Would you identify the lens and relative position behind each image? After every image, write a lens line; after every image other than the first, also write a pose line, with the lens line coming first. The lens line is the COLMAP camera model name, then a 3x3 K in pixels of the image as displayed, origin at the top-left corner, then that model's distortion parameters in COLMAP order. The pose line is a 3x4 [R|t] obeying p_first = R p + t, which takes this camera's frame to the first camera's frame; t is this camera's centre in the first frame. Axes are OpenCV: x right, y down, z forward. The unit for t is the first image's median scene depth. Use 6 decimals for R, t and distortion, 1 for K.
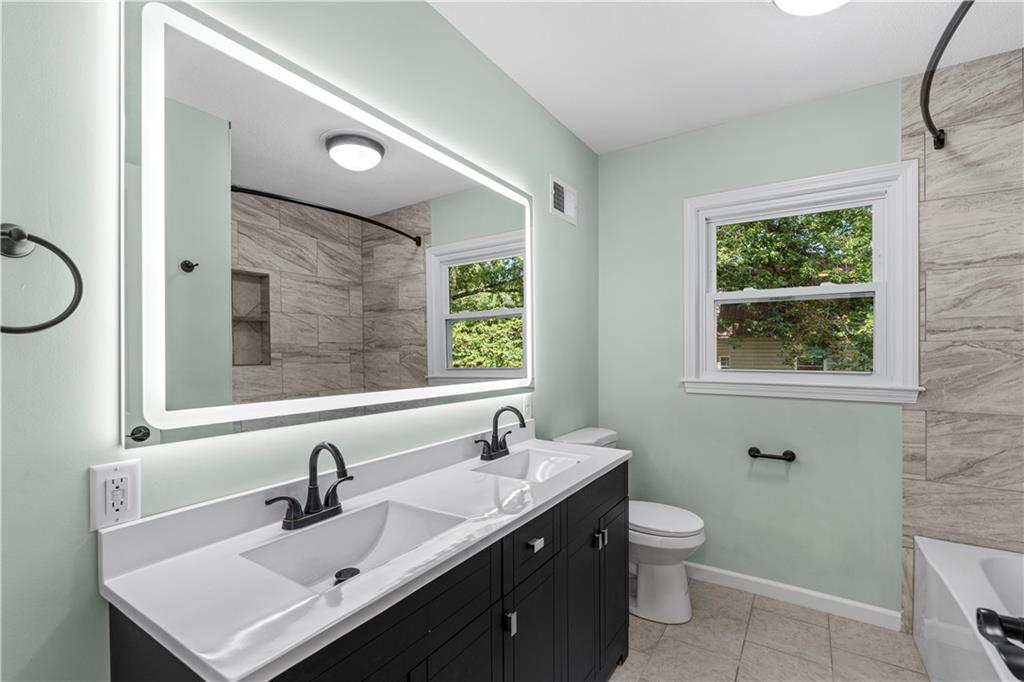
lens RADIAL K [[447.7, 0, 505.8], [0, 447.7, 347.9], [0, 0, 1]] dist [-0.006281, 0.001130]
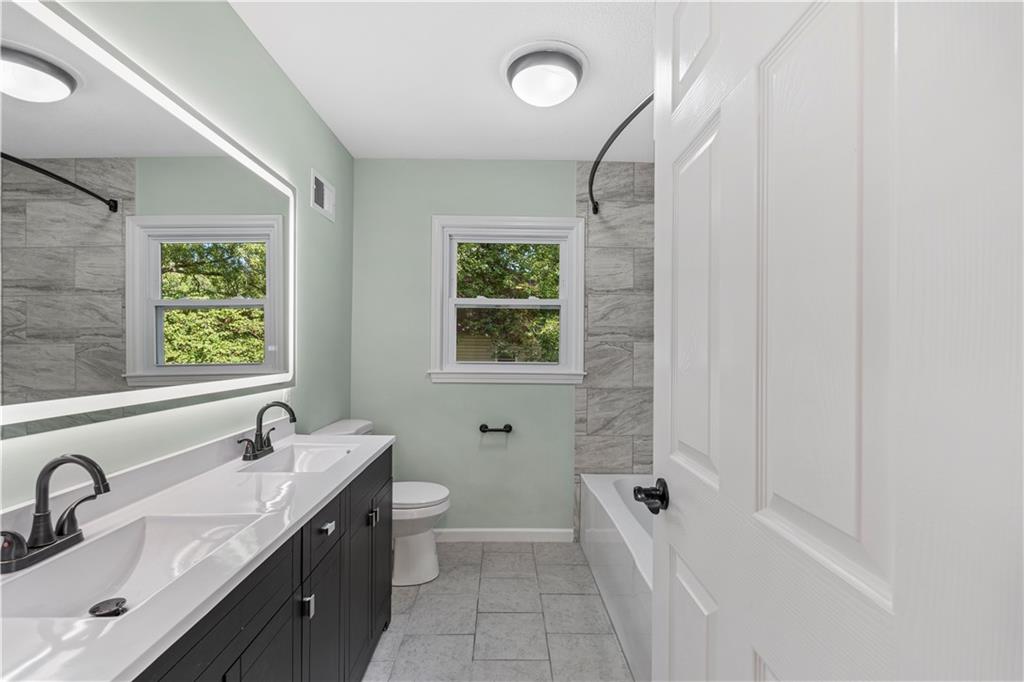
lens RADIAL K [[447.7, 0, 490.3], [0, 447.7, 337.1], [0, 0, 1]] dist [-0.006281, 0.001130]
pose [[0.836354, 0.019918, 0.547827, -0.129382], [-0.013131, 0.999781, -0.016304, -0.000205], [-0.548032, 0.006443, 0.836433, -0.062721]]
